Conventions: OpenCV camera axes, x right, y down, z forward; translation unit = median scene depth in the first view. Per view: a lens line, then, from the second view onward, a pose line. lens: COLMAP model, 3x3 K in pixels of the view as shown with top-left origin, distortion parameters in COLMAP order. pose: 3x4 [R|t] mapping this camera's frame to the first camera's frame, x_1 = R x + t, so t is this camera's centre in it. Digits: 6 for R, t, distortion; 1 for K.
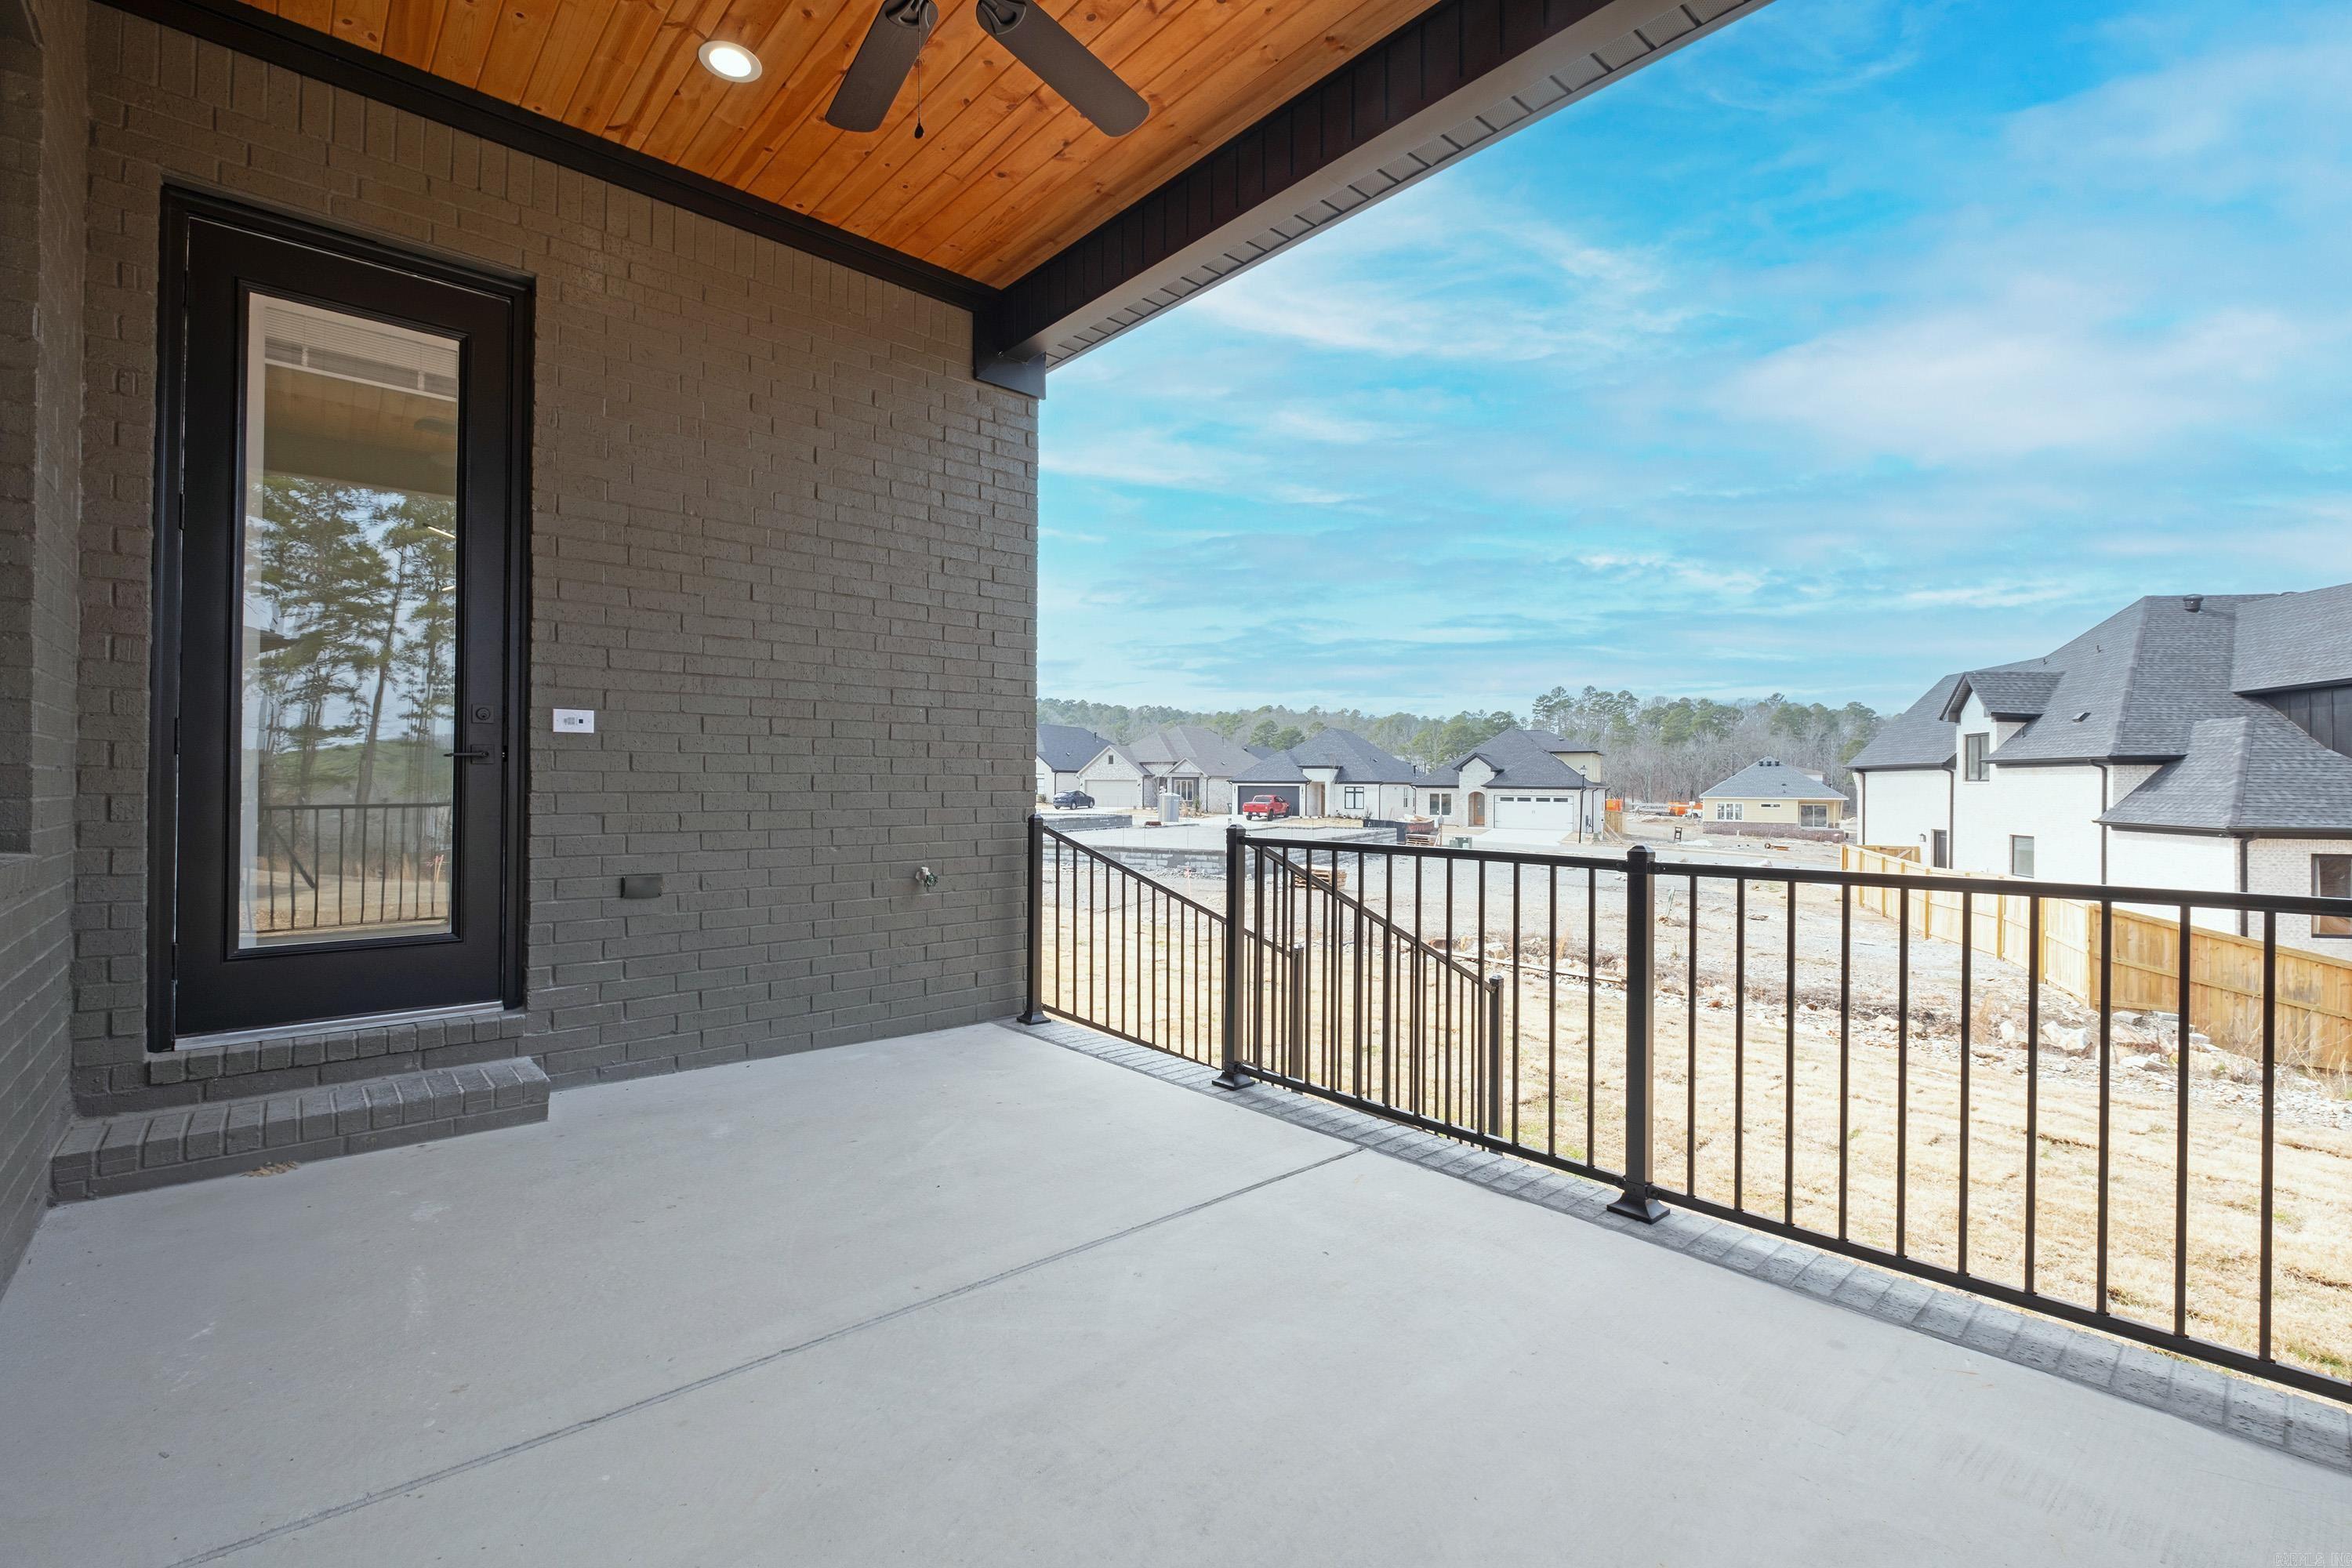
lens RADIAL K [[1012.3, 0, 1176.0], [0, 1012.3, 784.0], [0, 0, 1]] dist [-0.003548, -0.000929]
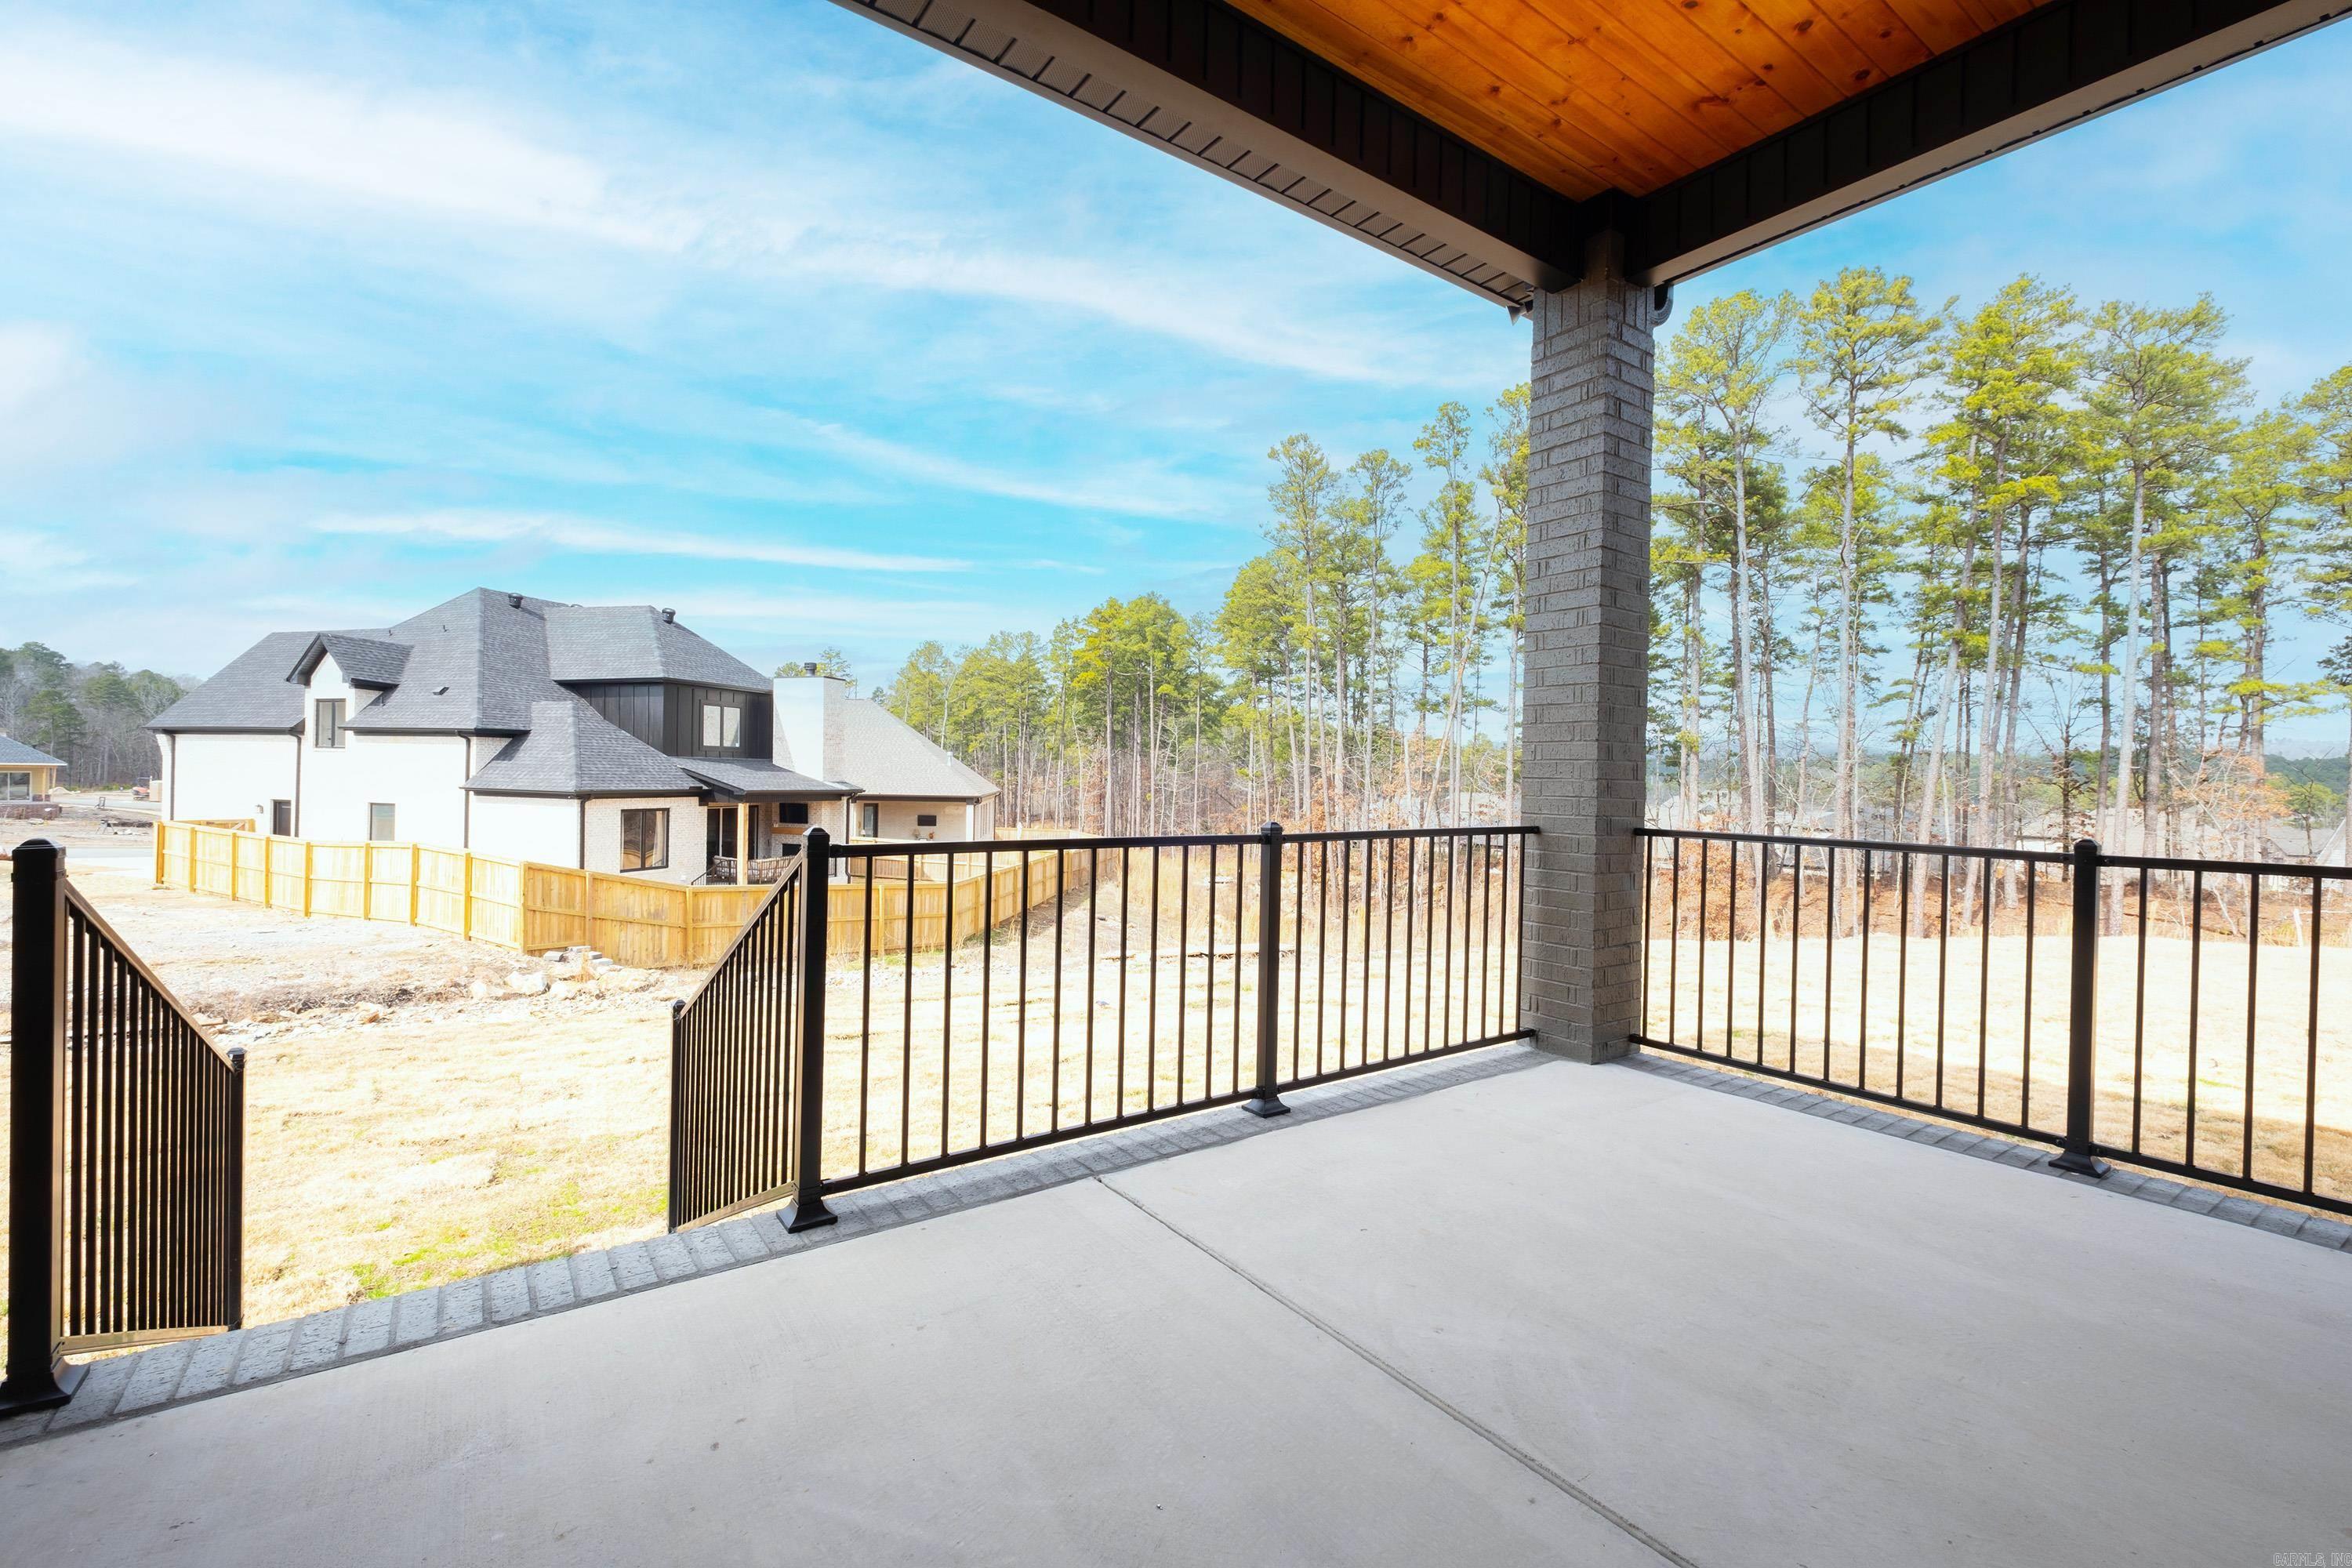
lens RADIAL K [[1012.3, 0, 1176.0], [0, 1012.3, 784.0], [0, 0, 1]] dist [-0.003548, -0.000929]
pose [[0.113445, -0.015285, 0.993427, -0.100075], [-0.018621, 0.999673, 0.017507, -0.000791], [-0.993370, -0.020484, 0.113123, 0.120898]]
